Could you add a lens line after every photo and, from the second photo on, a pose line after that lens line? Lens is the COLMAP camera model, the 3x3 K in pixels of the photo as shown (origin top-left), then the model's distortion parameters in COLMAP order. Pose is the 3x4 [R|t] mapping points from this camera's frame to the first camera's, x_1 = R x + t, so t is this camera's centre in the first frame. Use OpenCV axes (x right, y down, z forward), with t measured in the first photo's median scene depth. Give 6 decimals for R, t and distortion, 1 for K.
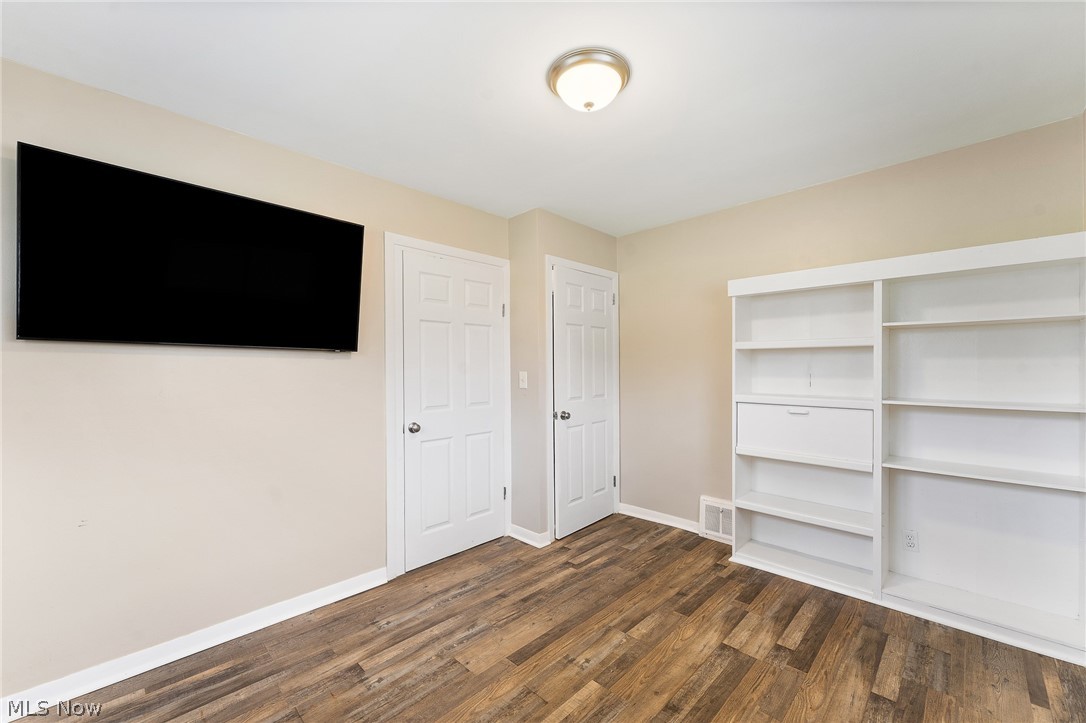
lens RADIAL K [[432.3, 0, 547.3], [0, 432.3, 364.6], [0, 0, 1]] dist [-0.003188, 0.000207]
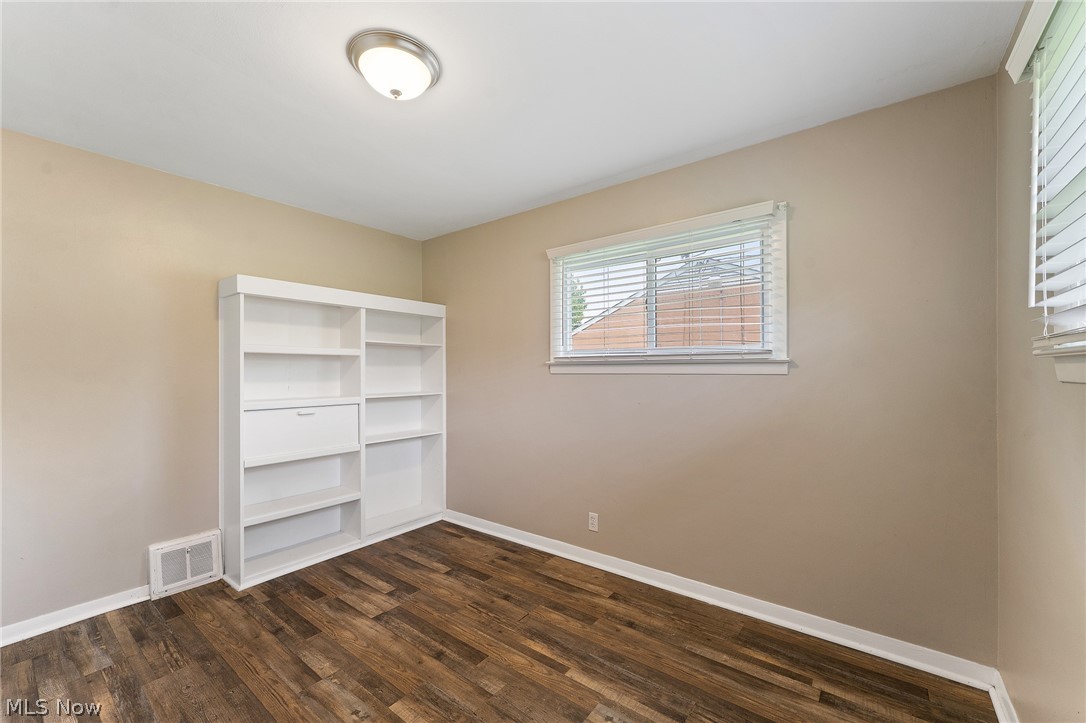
lens RADIAL K [[432.3, 0, 547.3], [0, 432.3, 368.4], [0, 0, 1]] dist [-0.003188, 0.000207]
pose [[-0.117194, 0.011370, 0.993044, -0.625427], [0.001456, 0.999935, -0.011277, 0.010947], [-0.993108, 0.000124, -0.117203, 0.559337]]
